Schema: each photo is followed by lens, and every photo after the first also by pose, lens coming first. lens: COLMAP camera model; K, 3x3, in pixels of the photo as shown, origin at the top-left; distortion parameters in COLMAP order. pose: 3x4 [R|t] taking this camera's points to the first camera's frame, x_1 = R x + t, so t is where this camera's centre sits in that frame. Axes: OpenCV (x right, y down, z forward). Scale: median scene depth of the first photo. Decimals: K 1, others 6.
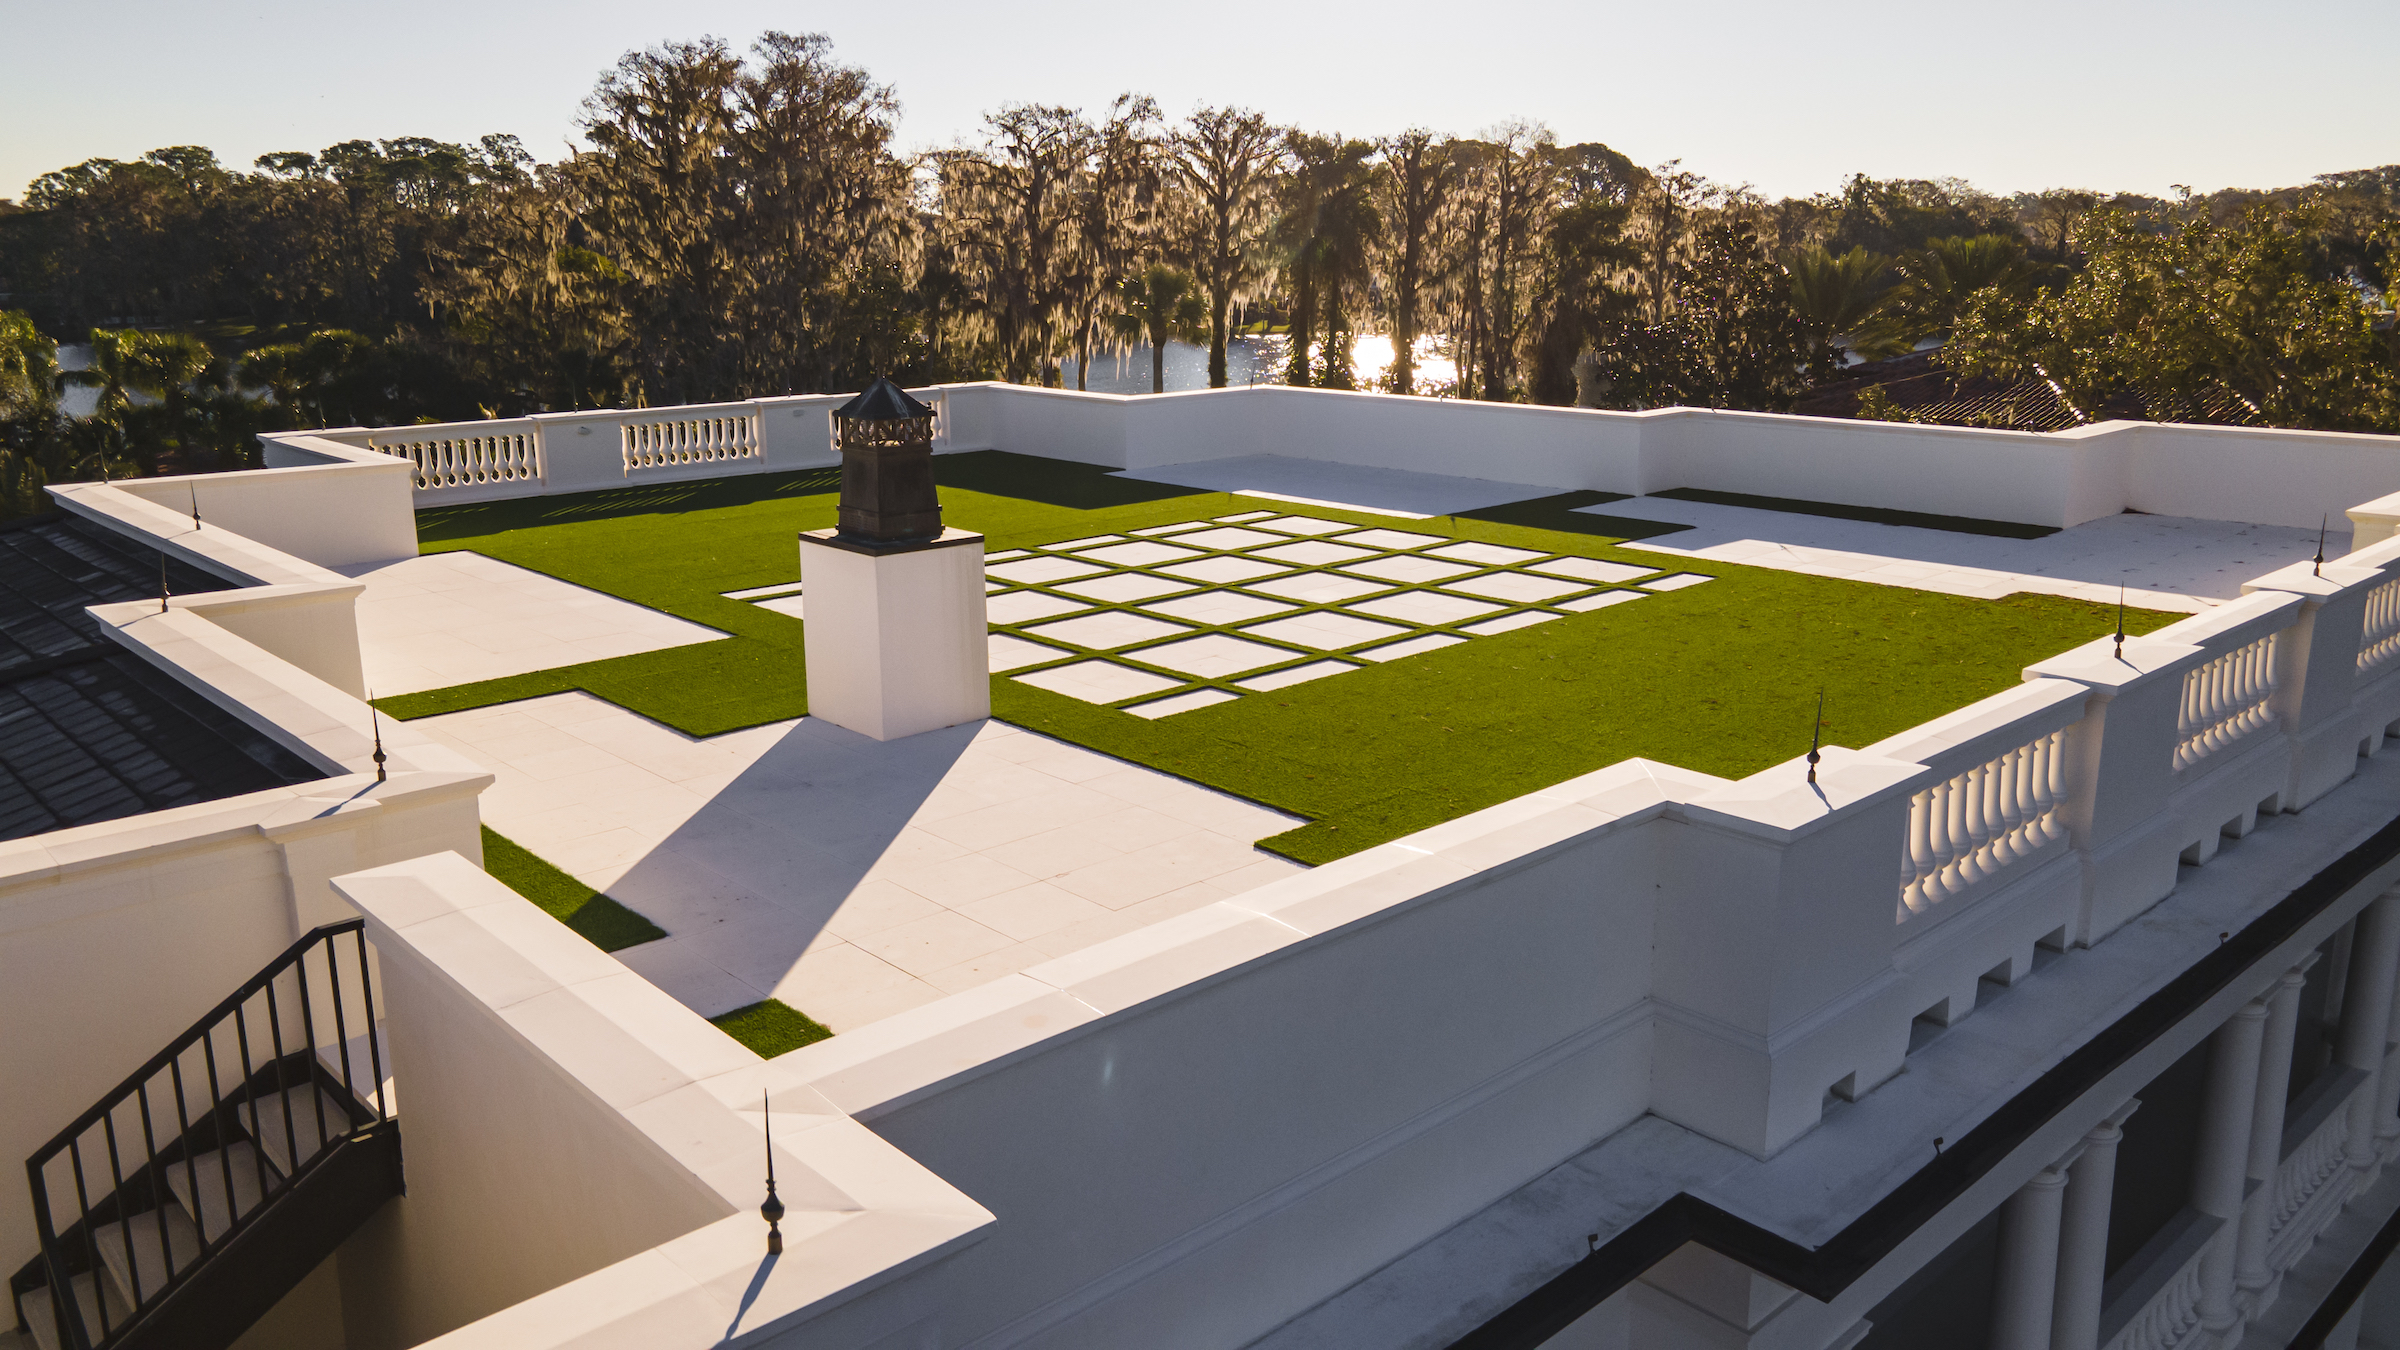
lens RADIAL K [[1741.5, 0, 1199.3], [0, 1741.5, 666.8], [0, 0, 1]] dist [0.026070, 0.028486]
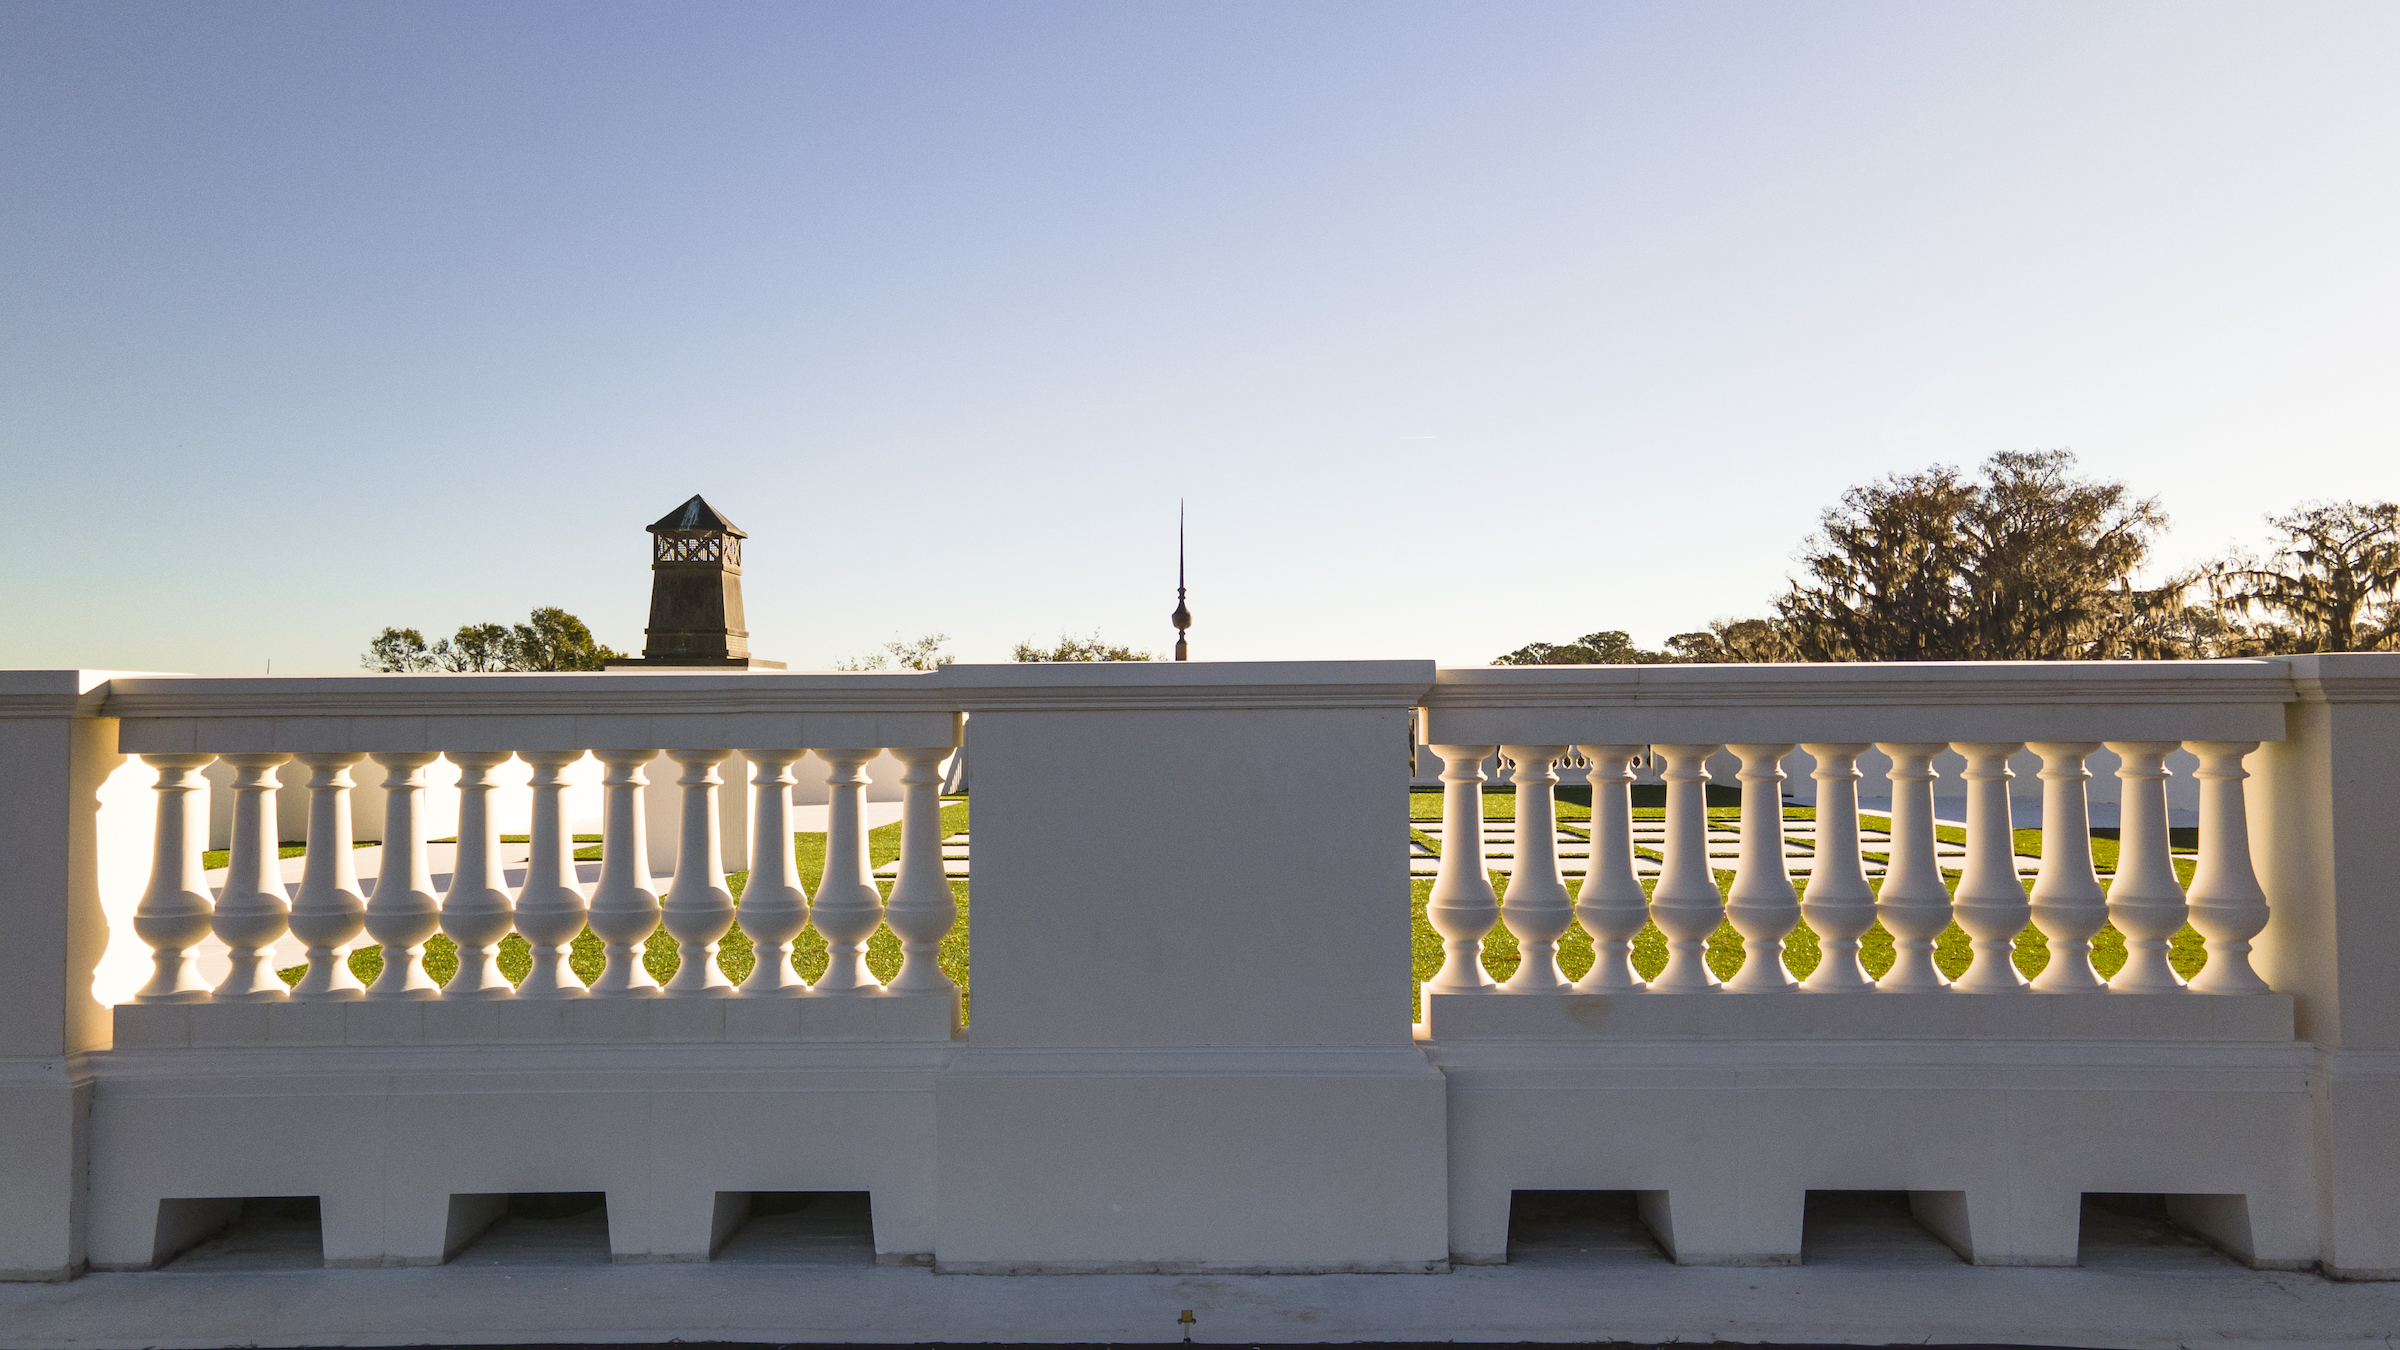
lens RADIAL K [[1741.5, 0, 1195.4], [0, 1741.5, 678.4], [0, 0, 1]] dist [0.026070, 0.028486]
pose [[0.718998, -0.014344, -0.694864, 0.460795], [-0.166540, 0.967104, -0.192289, 0.046627], [0.674764, 0.253978, 0.692957, 0.373300]]
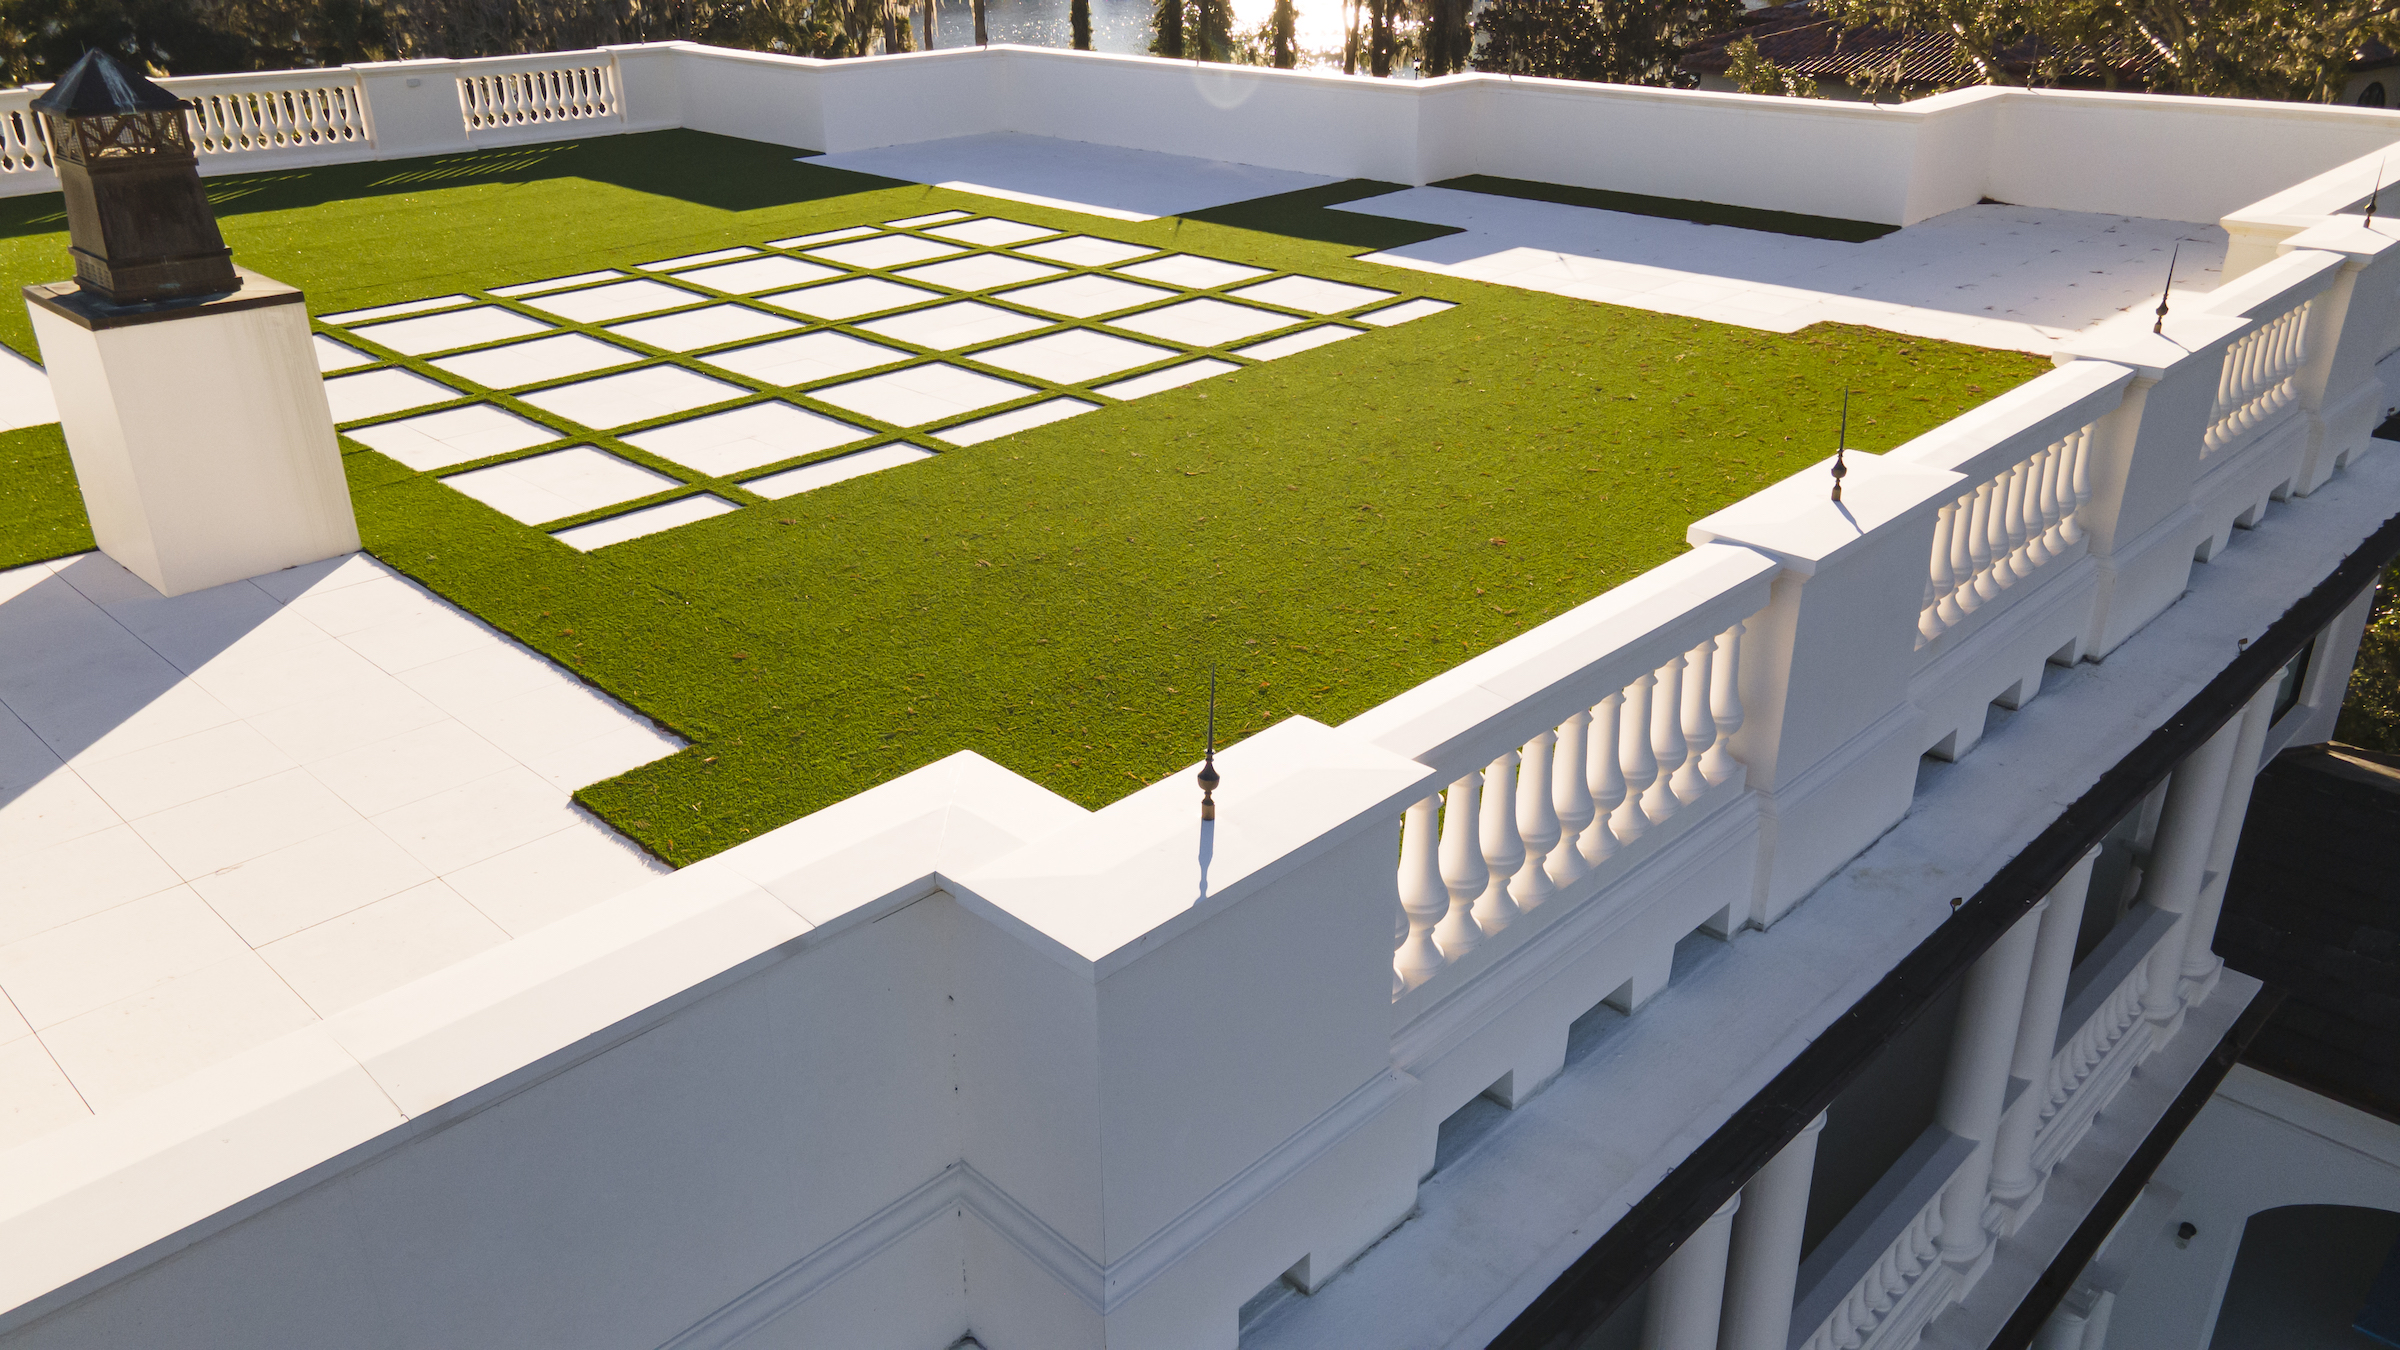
lens RADIAL K [[1741.5, 0, 1210.1], [0, 1741.5, 670.7], [0, 0, 1]] dist [0.026070, 0.028486]
pose [[0.998551, -0.024191, 0.048063, 0.137453], [0.014752, 0.982092, 0.187824, -0.037629], [-0.051746, -0.186842, 0.981026, 0.190784]]
